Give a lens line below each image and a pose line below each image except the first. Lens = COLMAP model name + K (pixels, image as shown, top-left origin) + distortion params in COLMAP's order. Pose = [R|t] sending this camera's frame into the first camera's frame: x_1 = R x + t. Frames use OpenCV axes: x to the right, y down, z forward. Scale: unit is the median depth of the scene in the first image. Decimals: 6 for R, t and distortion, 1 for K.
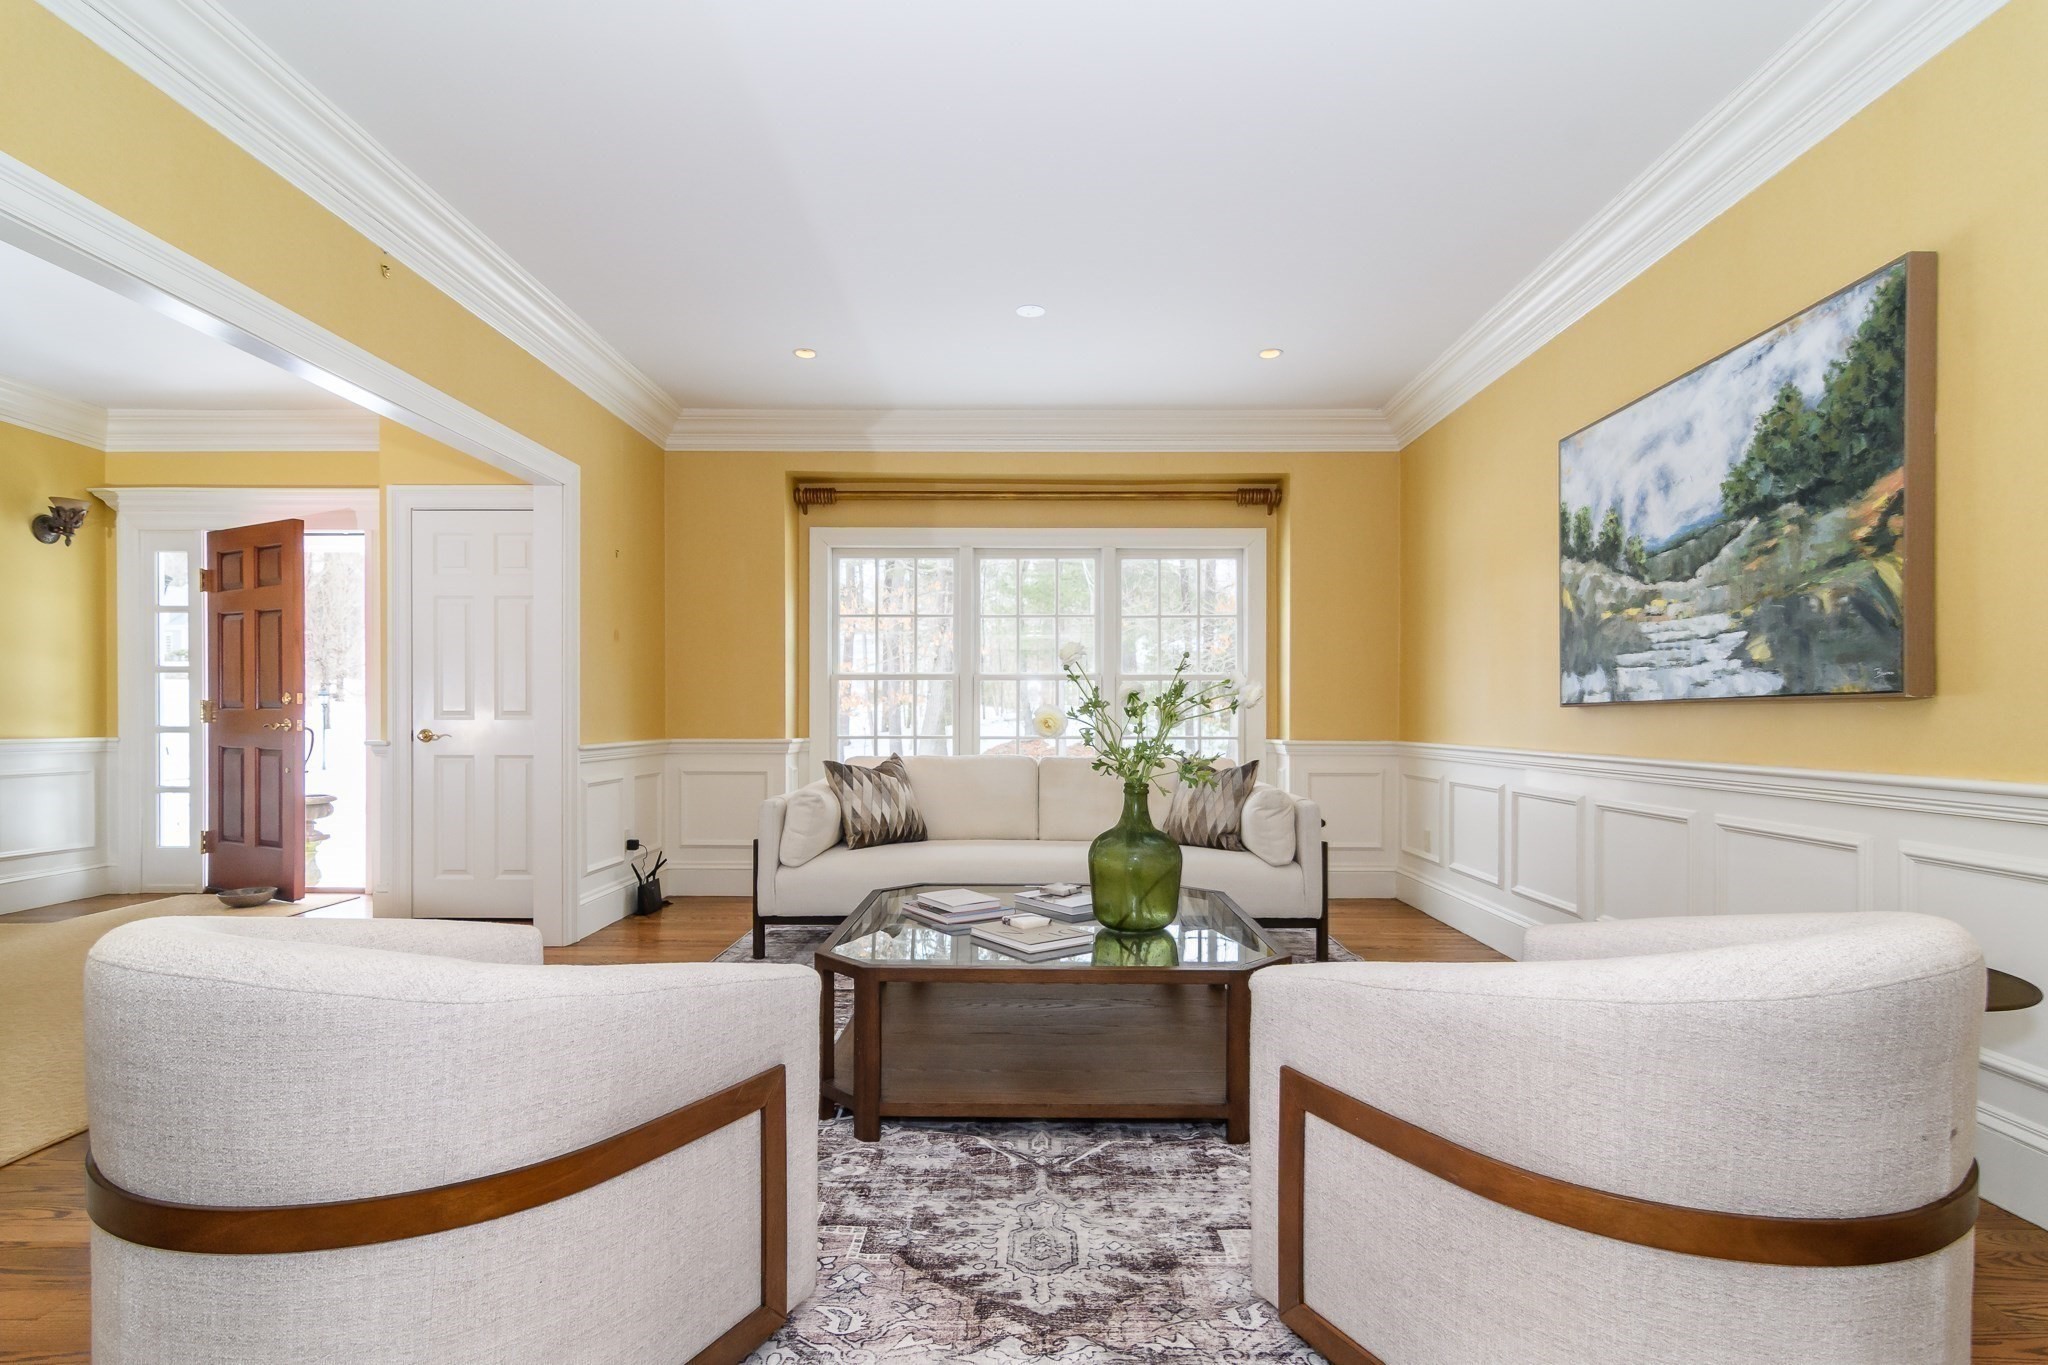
lens RADIAL K [[998.9, 0, 1043.4], [0, 998.9, 724.0], [0, 0, 1]] dist [-0.002497, -0.000212]
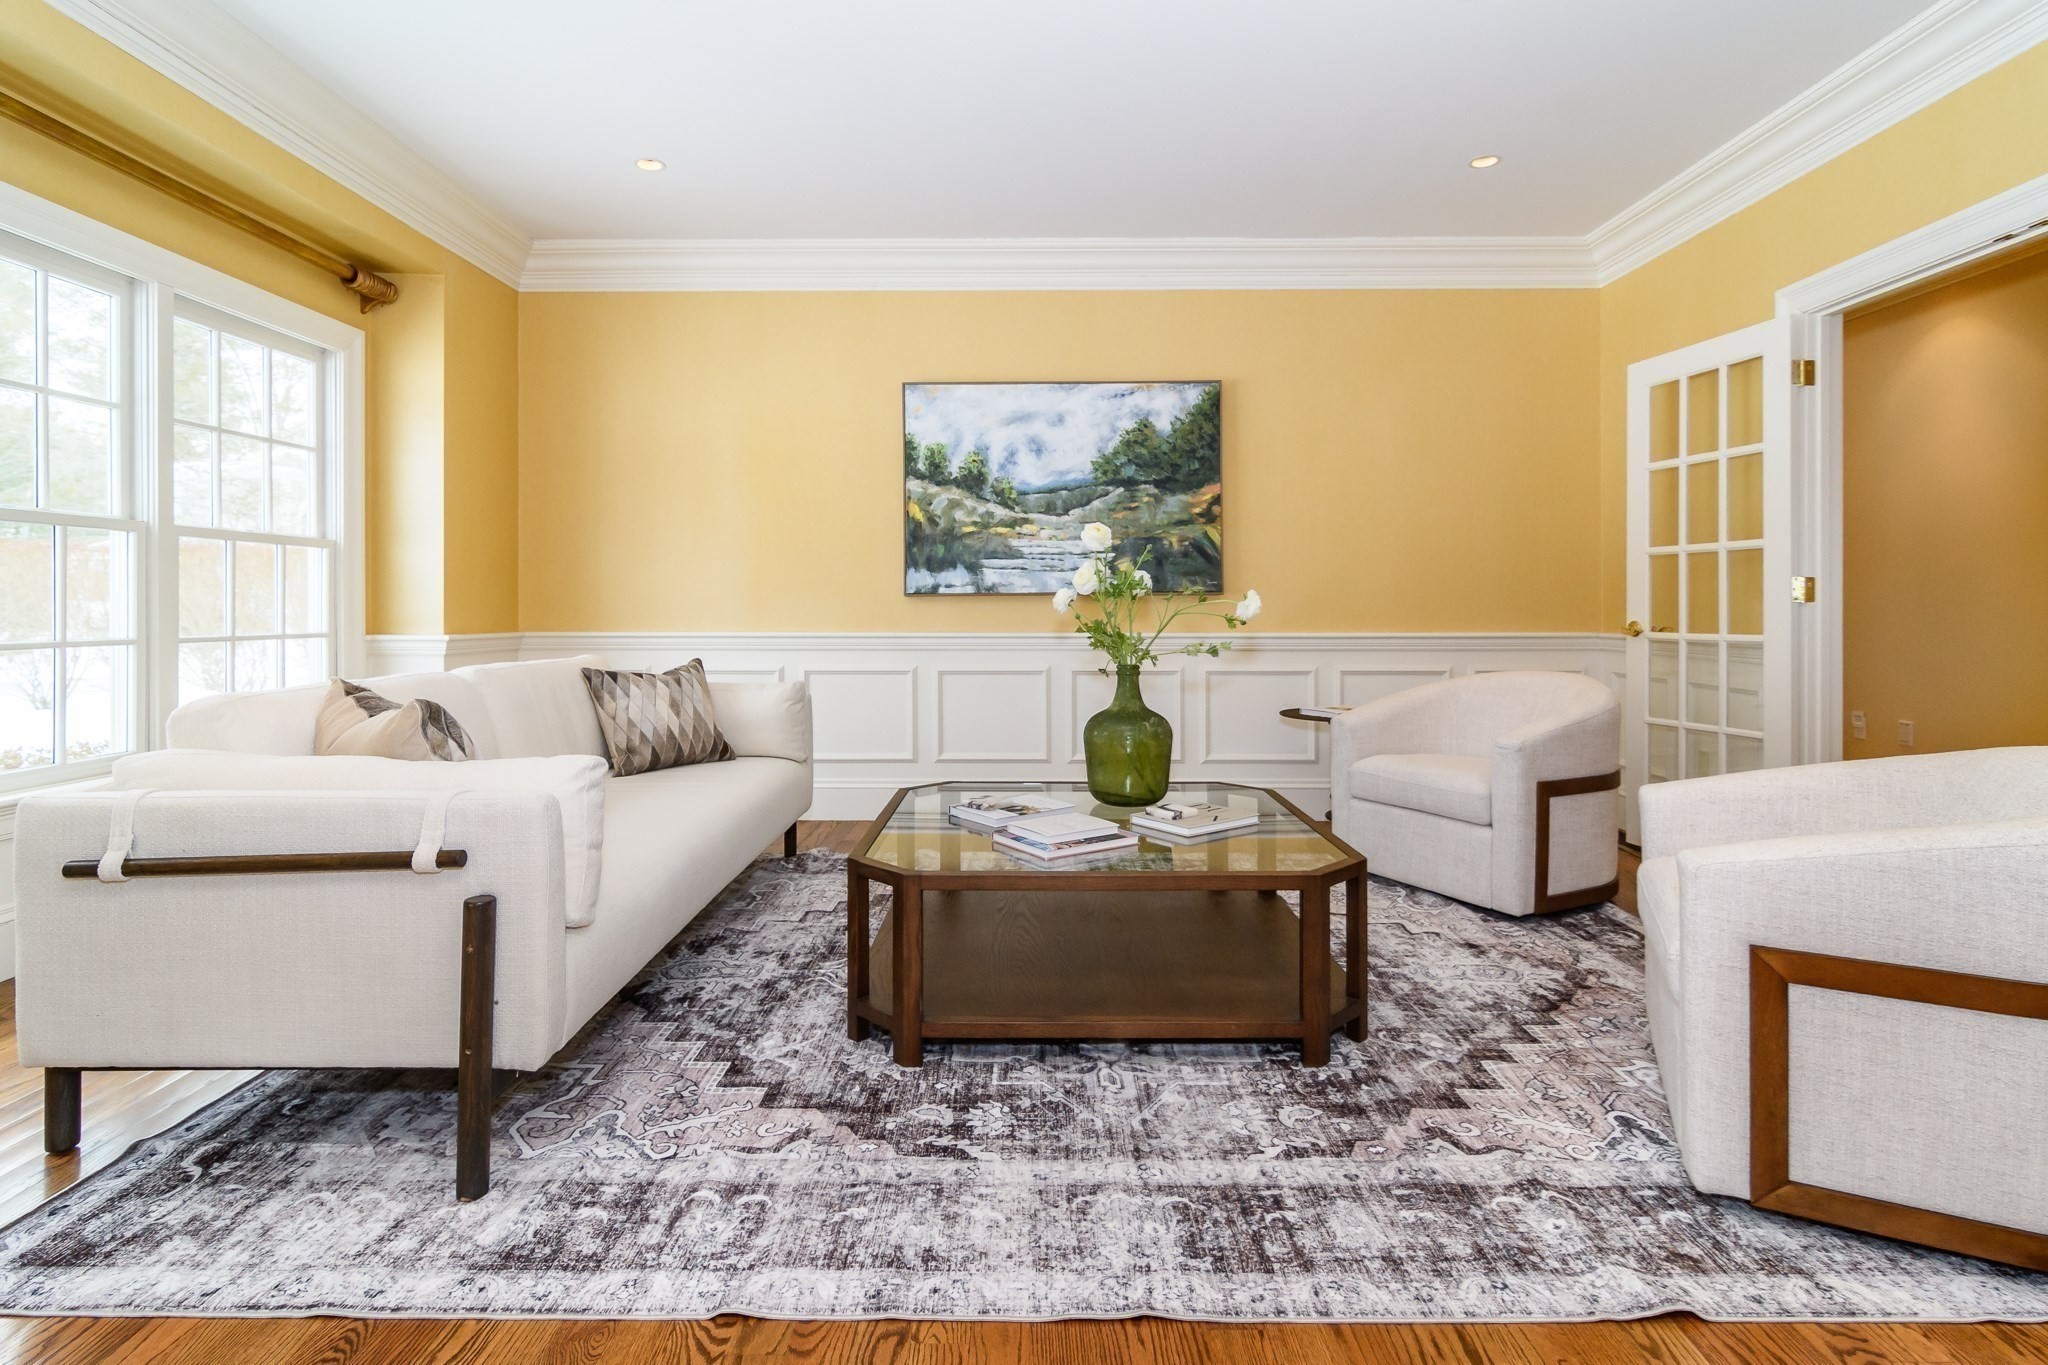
lens RADIAL K [[998.9, 0, 1026.2], [0, 998.9, 607.2], [0, 0, 1]] dist [-0.002497, -0.000212]
pose [[0.010948, 0.000035, 0.999940, -0.903083], [0.006632, 0.999978, -0.000108, -0.002294], [-0.999918, 0.006633, 0.010947, 1.031168]]
